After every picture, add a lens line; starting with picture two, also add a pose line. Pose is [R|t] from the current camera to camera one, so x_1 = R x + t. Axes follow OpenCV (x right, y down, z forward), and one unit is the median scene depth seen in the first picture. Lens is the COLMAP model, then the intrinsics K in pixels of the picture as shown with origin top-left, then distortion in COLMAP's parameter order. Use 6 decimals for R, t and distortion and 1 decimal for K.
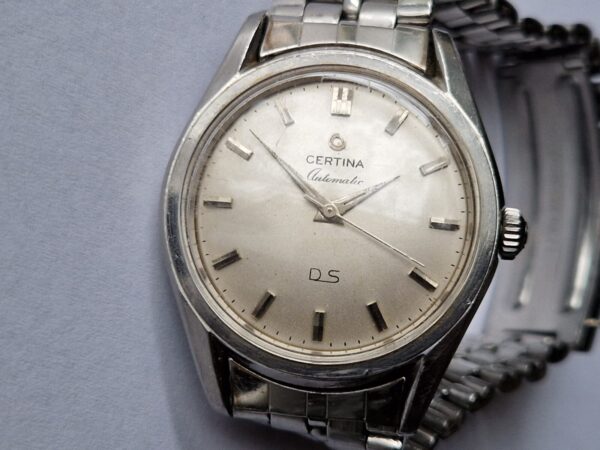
lens RADIAL K [[1267.5, 0, 300.8], [0, 1267.5, 227.5], [0, 0, 1]] dist [-0.034797, 0.000000]
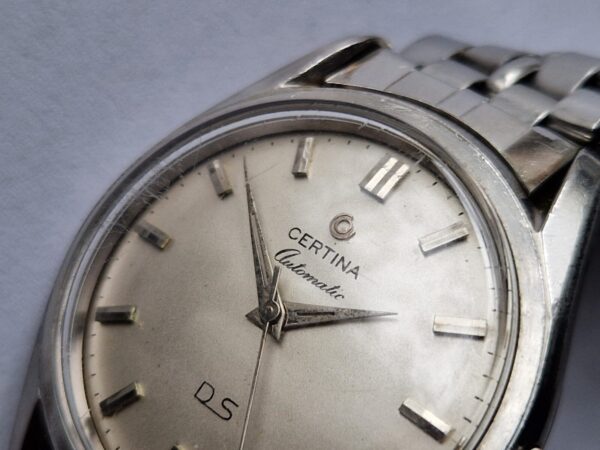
lens RADIAL K [[1267.5, 0, 300.1], [0, 1267.5, 224.1], [0, 0, 1]] dist [-0.034797, 0.000000]
pose [[0.820041, 0.400964, -0.408364, 0.267828], [-0.479257, 0.871119, -0.107071, 0.008837], [0.312802, 0.283514, 0.906518, 0.423104]]
